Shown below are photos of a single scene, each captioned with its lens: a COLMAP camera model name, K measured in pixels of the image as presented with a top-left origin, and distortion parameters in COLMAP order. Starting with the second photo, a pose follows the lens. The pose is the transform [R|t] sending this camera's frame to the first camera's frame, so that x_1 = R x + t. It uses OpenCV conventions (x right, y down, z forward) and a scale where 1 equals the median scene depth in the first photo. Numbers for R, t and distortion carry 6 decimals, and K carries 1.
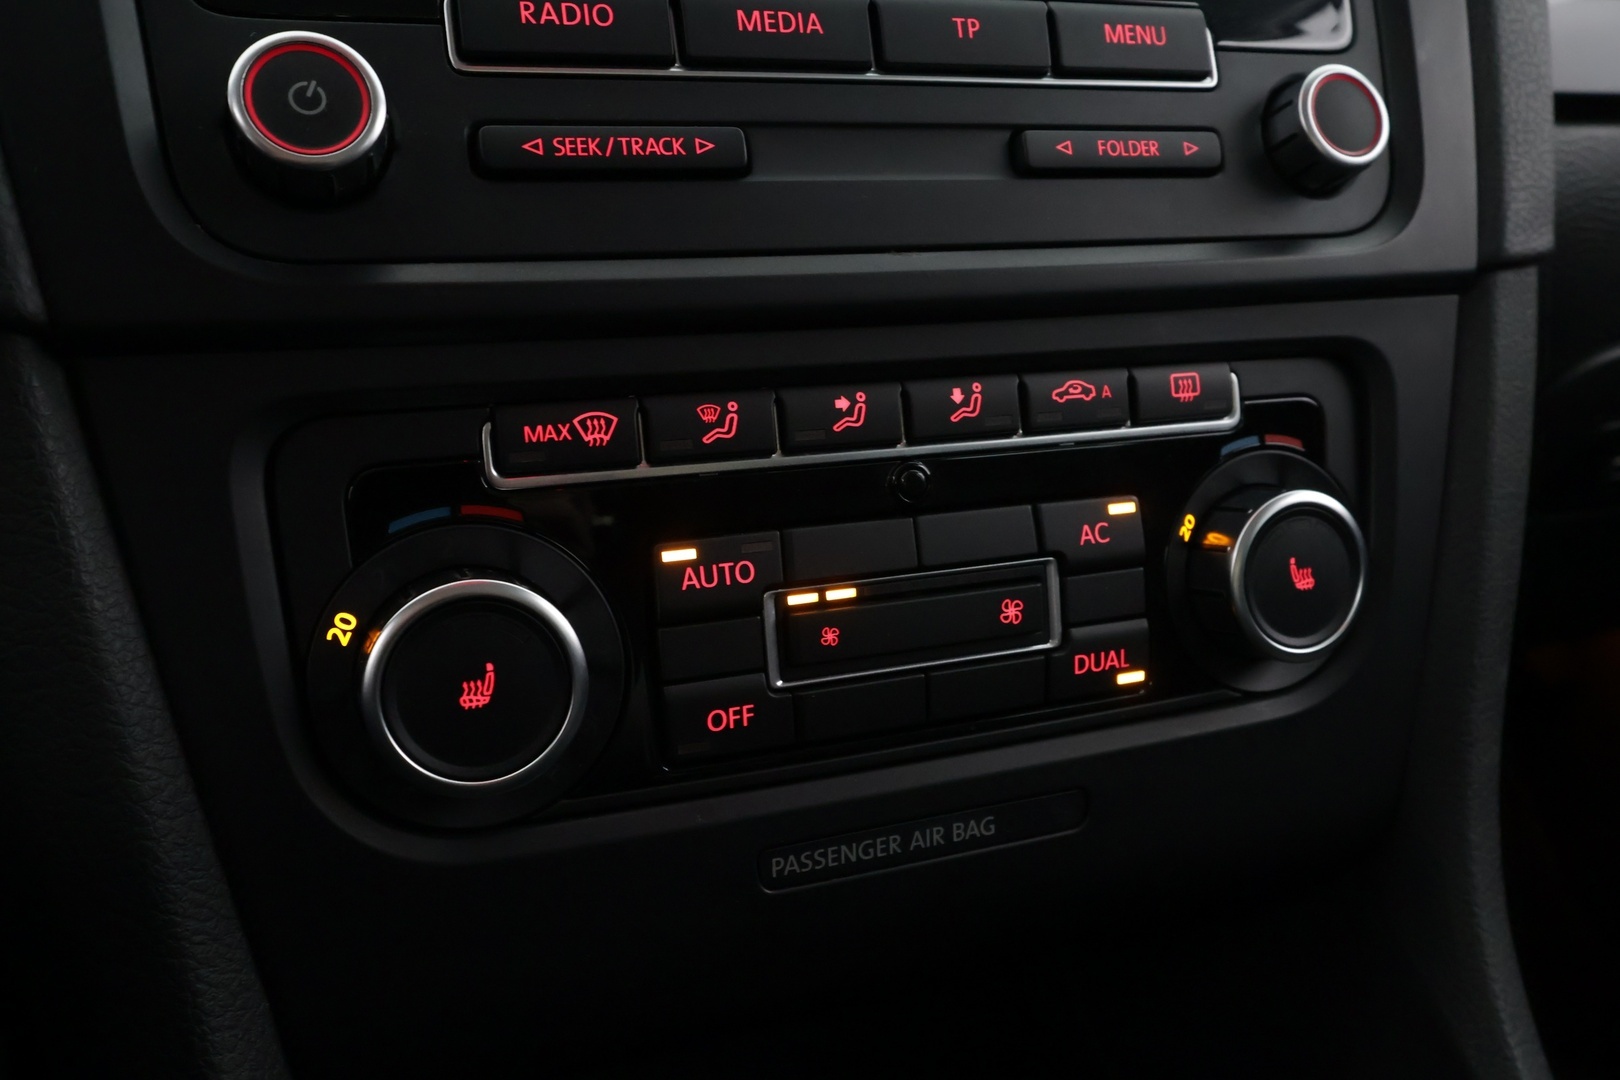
lens RADIAL K [[1272.7, 0, 815.5], [0, 1272.7, 541.4], [0, 0, 1]] dist [0.003430, 0.001666]
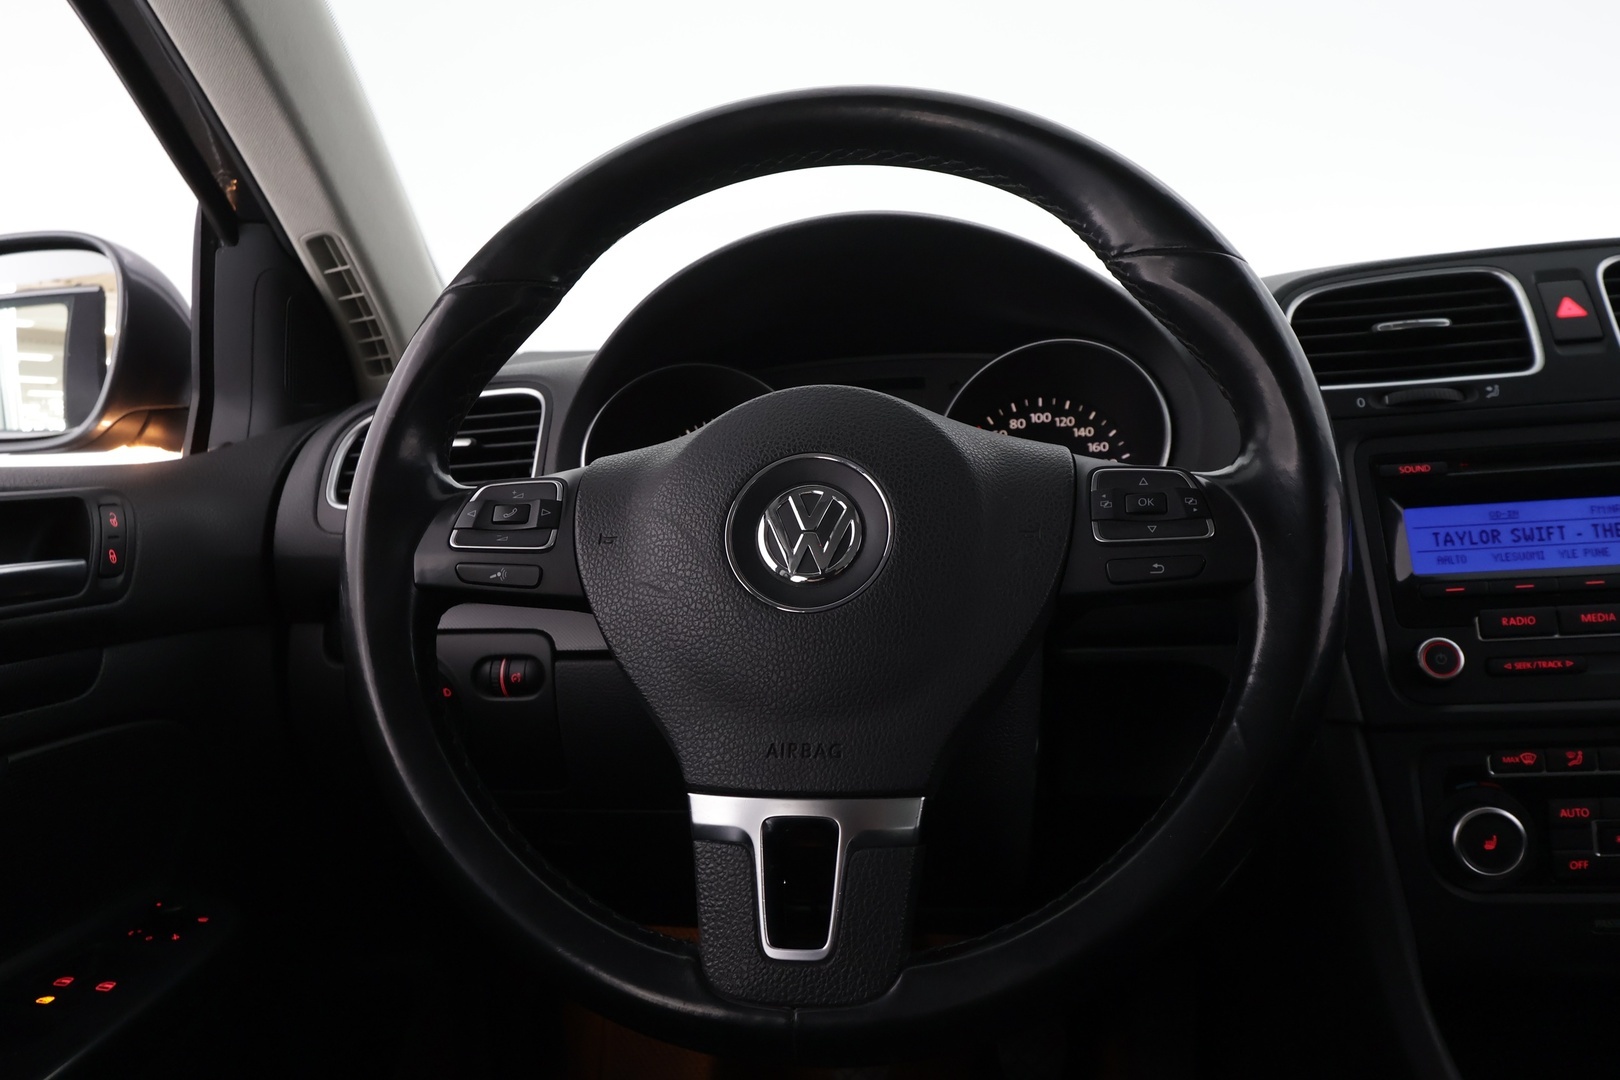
lens RADIAL K [[1272.7, 0, 815.5], [0, 1272.7, 541.4], [0, 0, 1]] dist [0.003430, 0.001666]
pose [[0.881752, 0.002987, -0.471704, -0.221348], [-0.061191, 0.992255, -0.108100, -0.157115], [0.467728, 0.124182, 0.875106, -2.270707]]
